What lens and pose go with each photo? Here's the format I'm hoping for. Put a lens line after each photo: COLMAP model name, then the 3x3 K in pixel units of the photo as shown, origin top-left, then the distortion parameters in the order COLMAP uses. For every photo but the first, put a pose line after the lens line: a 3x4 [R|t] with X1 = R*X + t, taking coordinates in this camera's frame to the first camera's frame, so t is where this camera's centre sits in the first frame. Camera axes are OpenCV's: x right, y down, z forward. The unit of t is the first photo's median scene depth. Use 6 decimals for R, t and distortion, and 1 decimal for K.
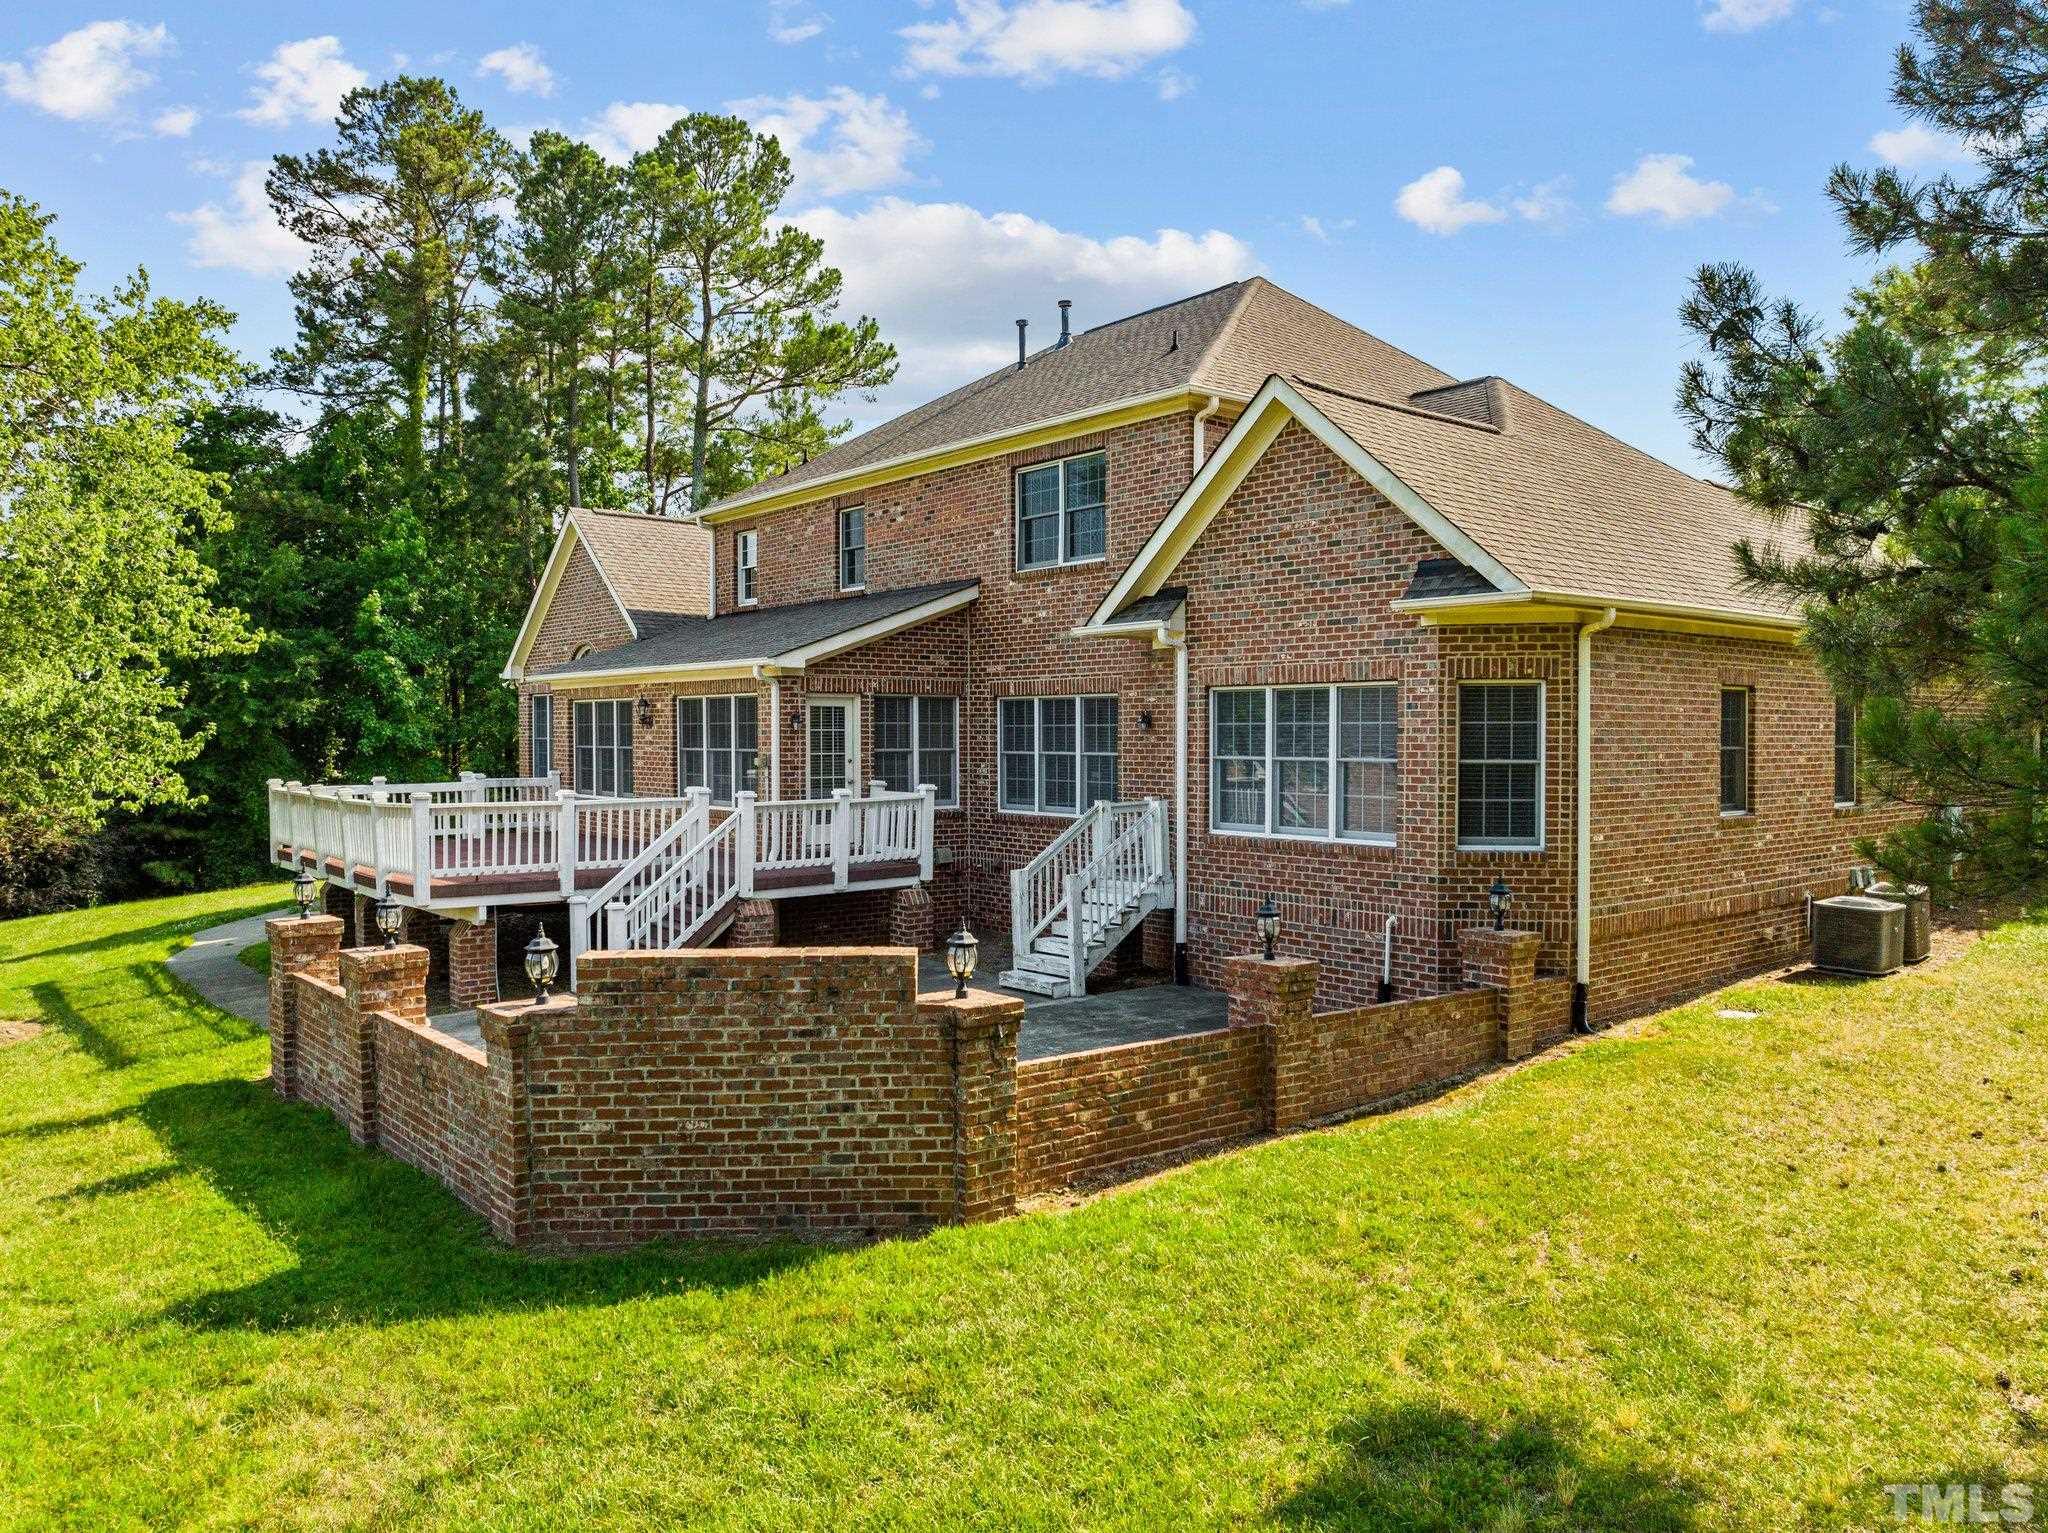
lens RADIAL K [[1450.2, 0, 1024.0], [0, 1450.2, 766.5], [0, 0, 1]] dist [-0.038402, 0.001775]
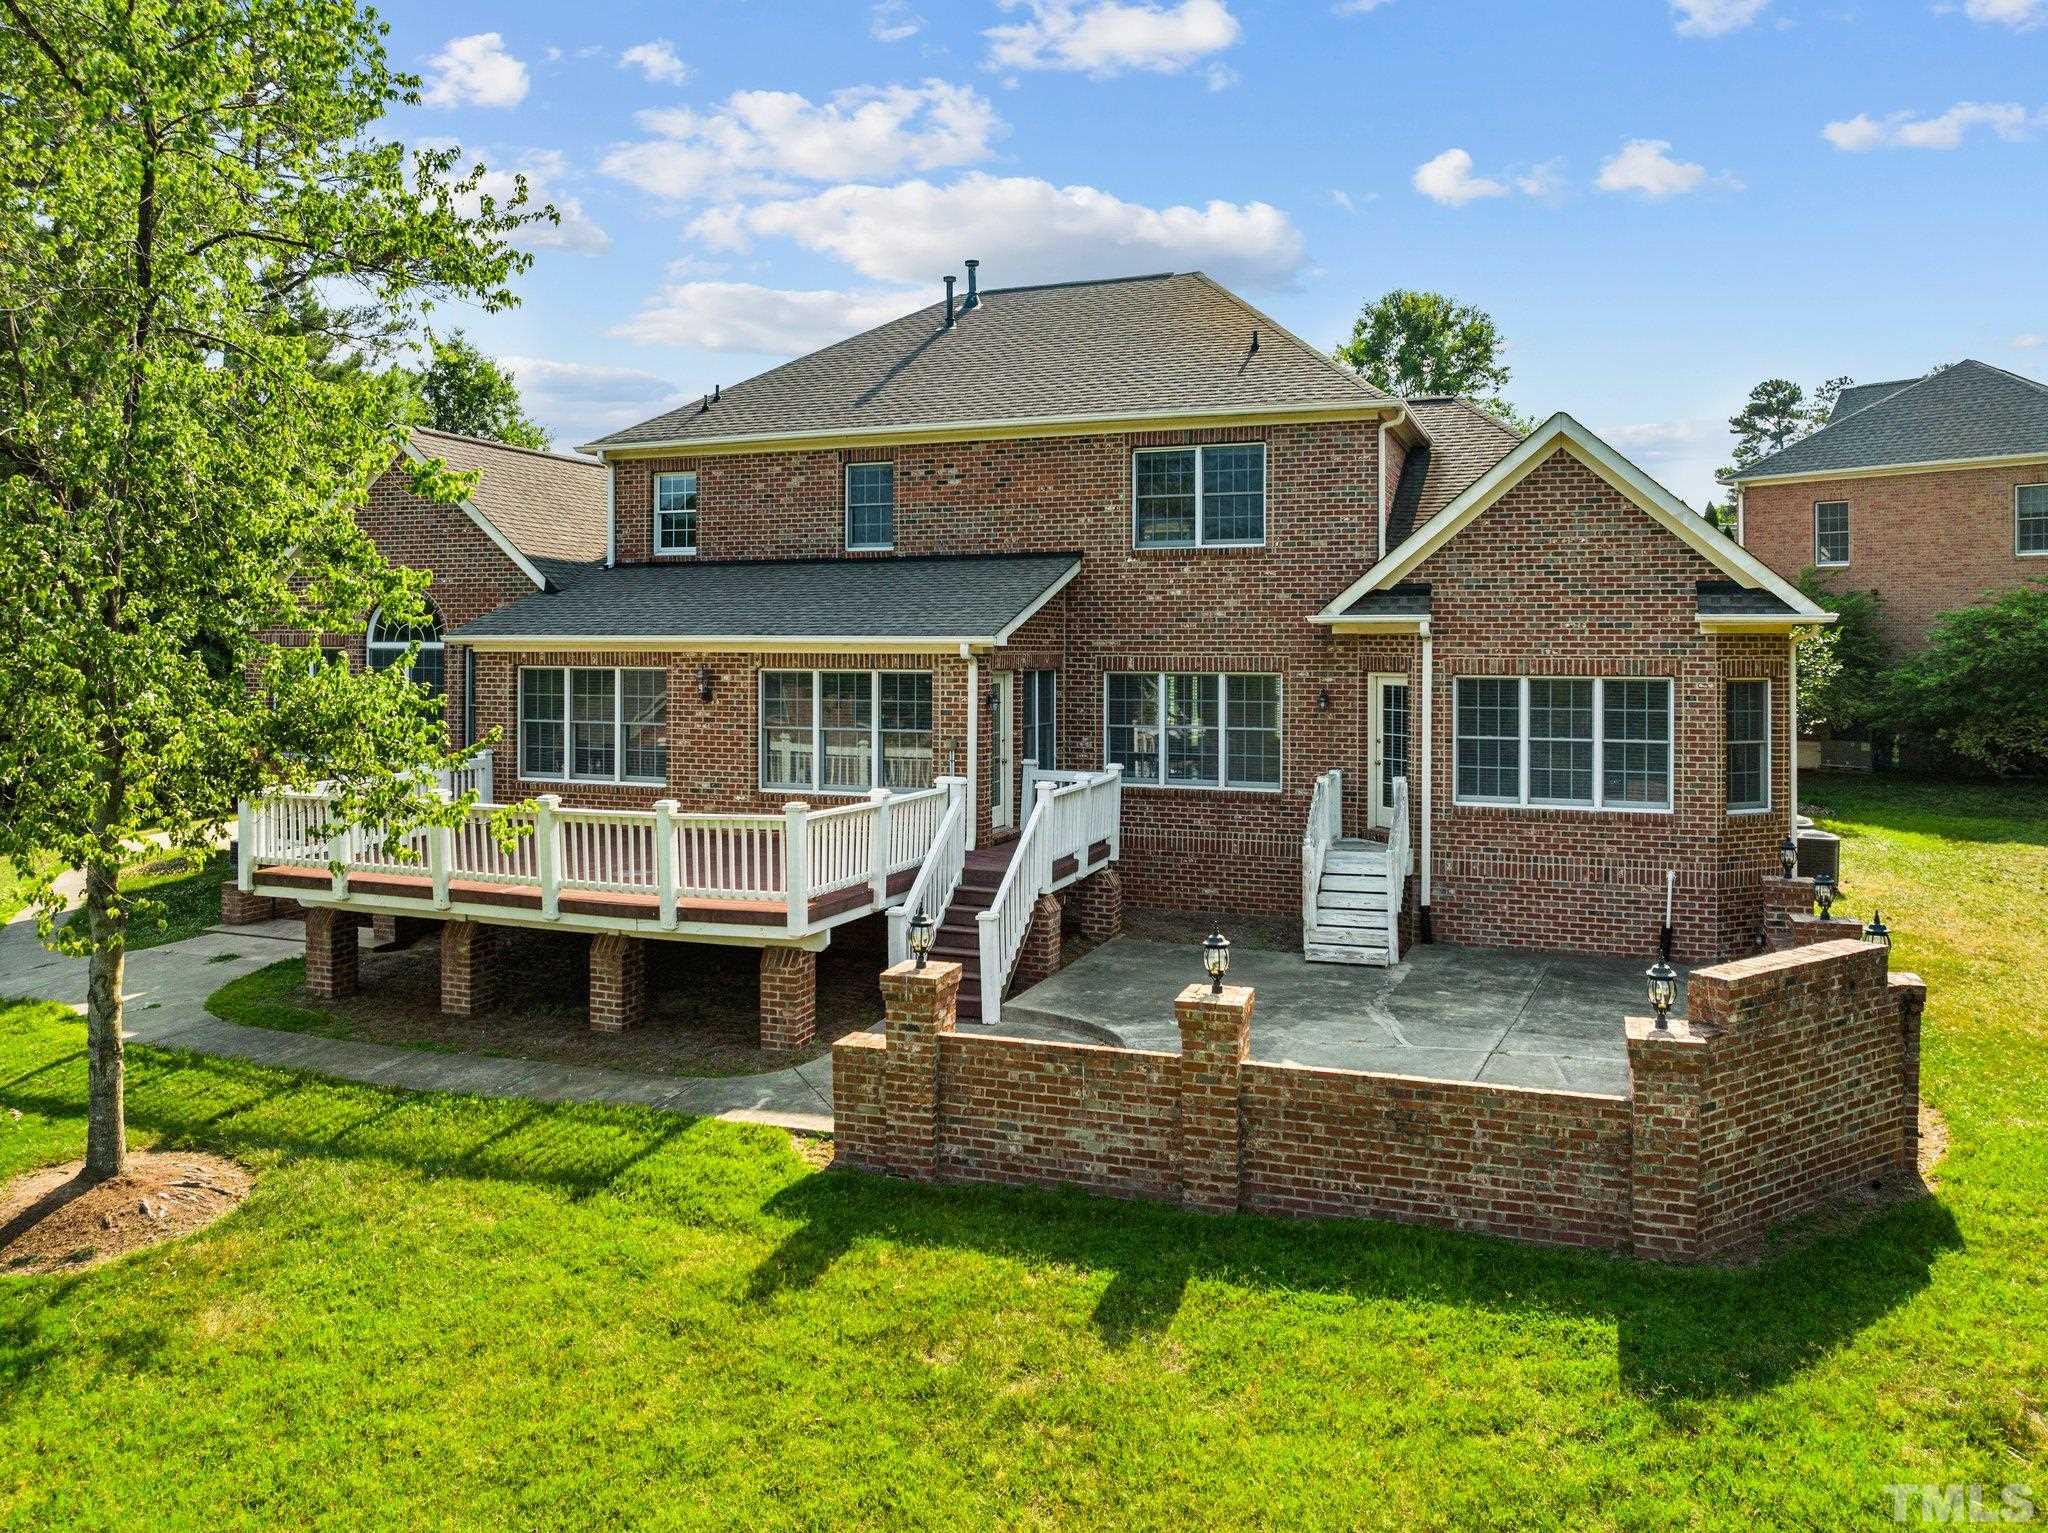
lens RADIAL K [[1488.7, 0, 1008.7], [0, 1488.7, 642.4], [0, 0, 1]] dist [-0.032502, 0.006426]
pose [[0.870475, 0.006953, 0.492163, -0.563818], [0.006664, 0.999642, -0.025909, -0.040073], [-0.492167, 0.025832, 0.870117, 0.128243]]
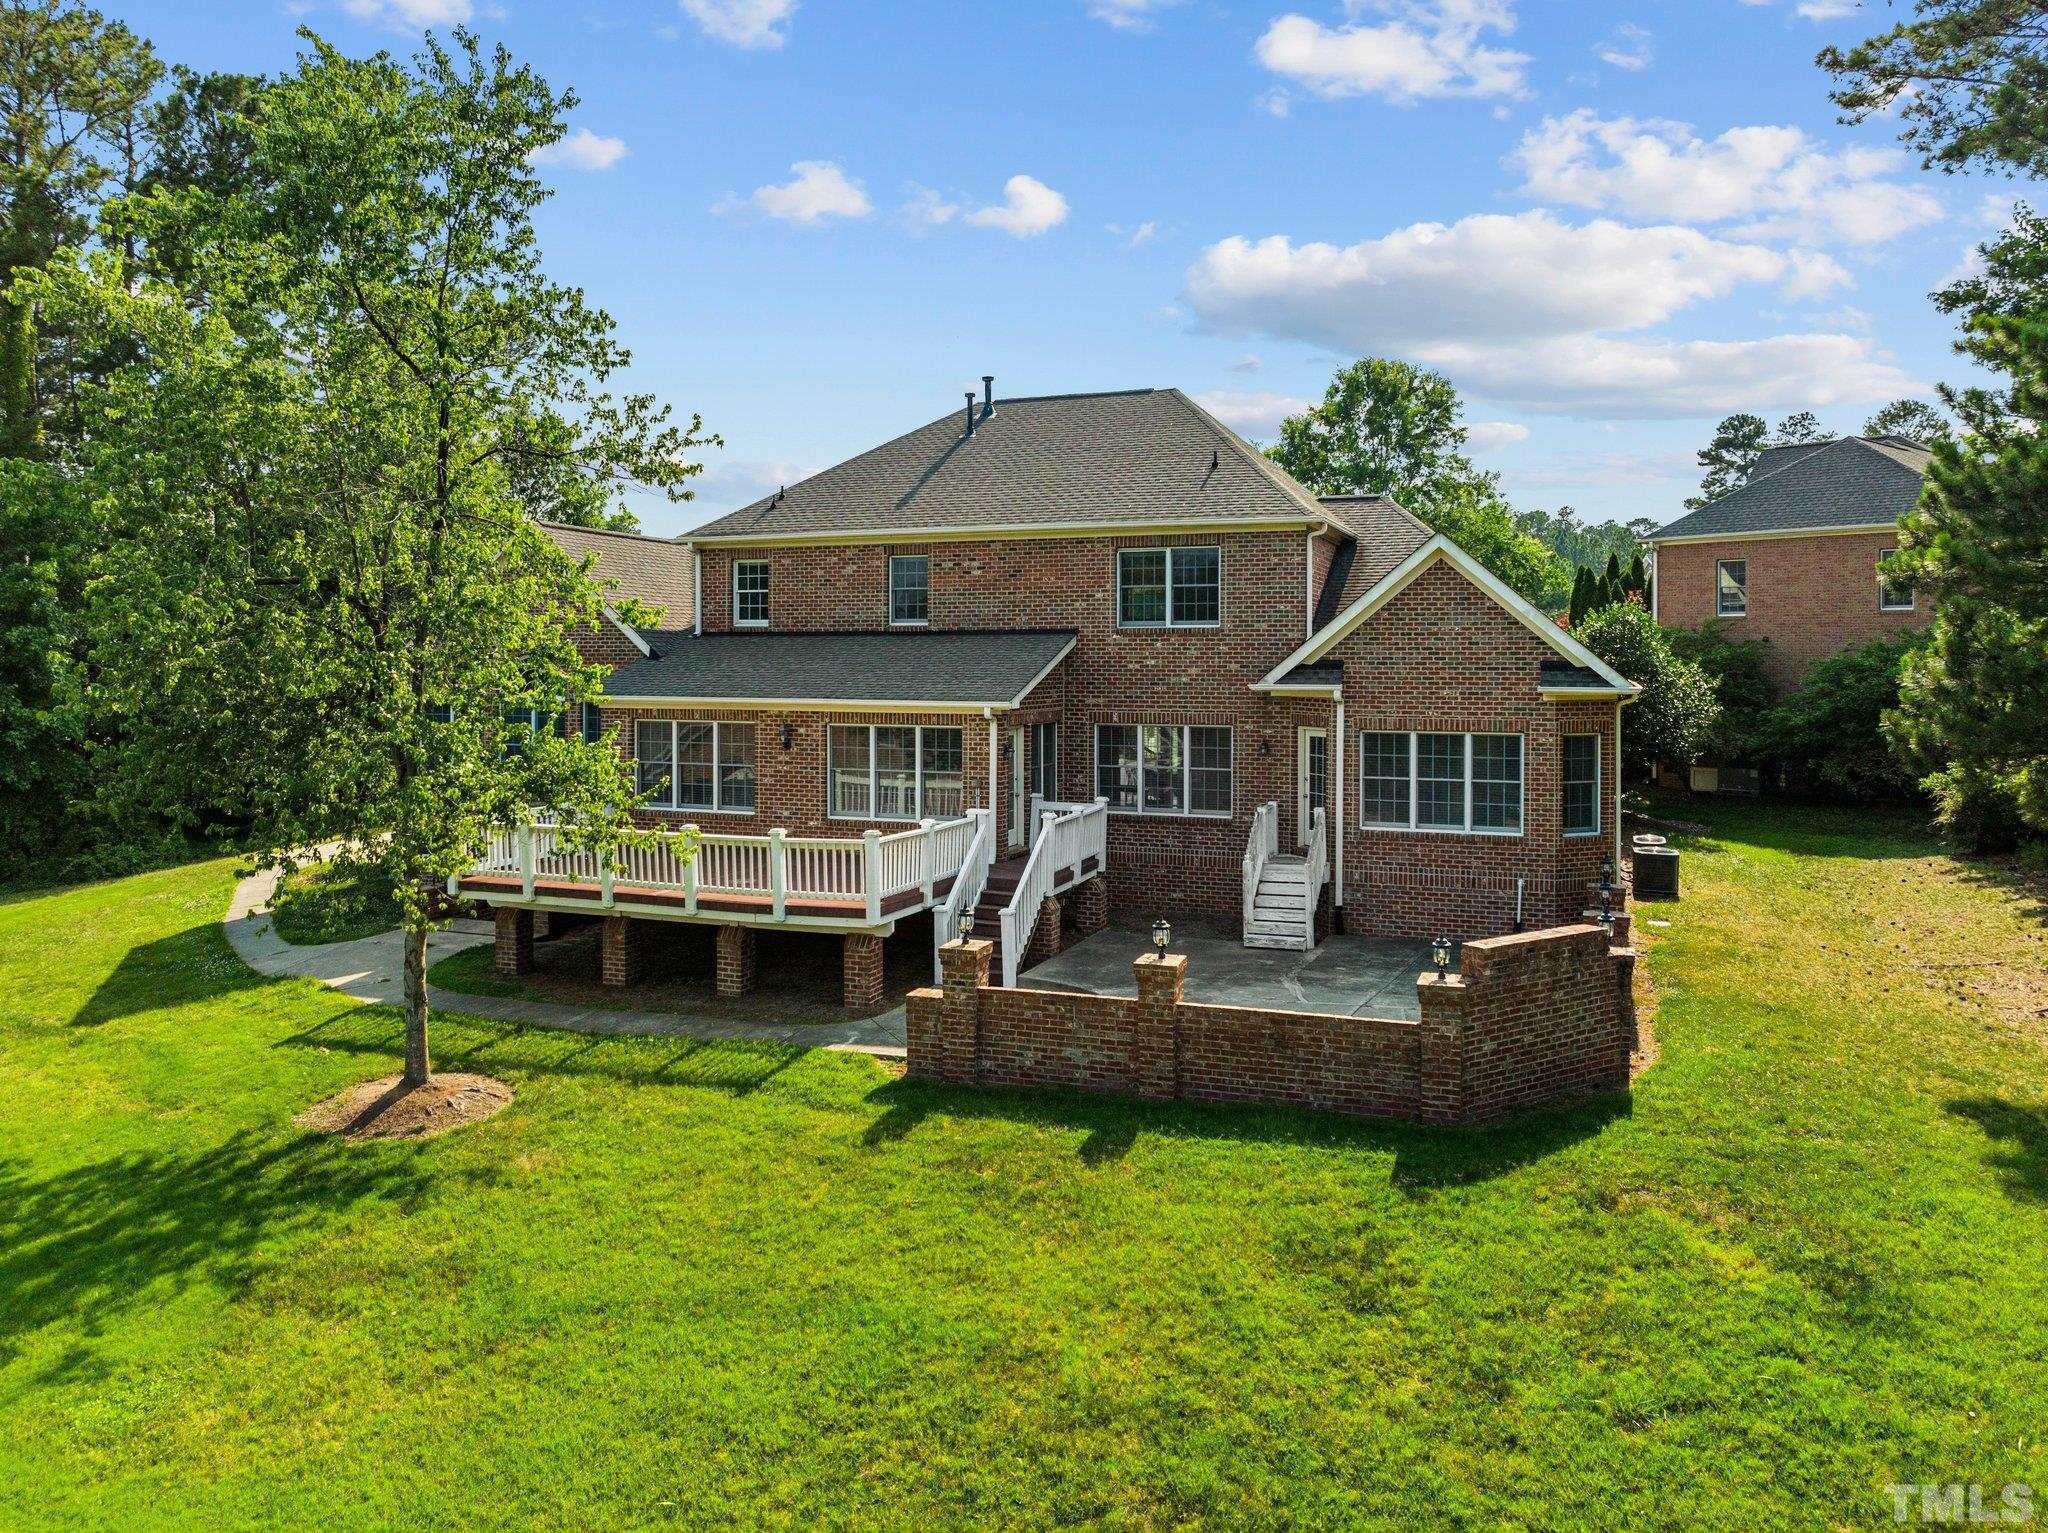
lens RADIAL K [[1489.1, 0, 1004.6], [0, 1489.1, 673.0], [0, 0, 1]] dist [-0.032306, -0.003696]
pose [[0.872856, -0.000655, 0.487977, -0.704671], [0.007529, 0.999898, -0.012125, -0.074042], [-0.487919, 0.014258, 0.872772, -0.107242]]
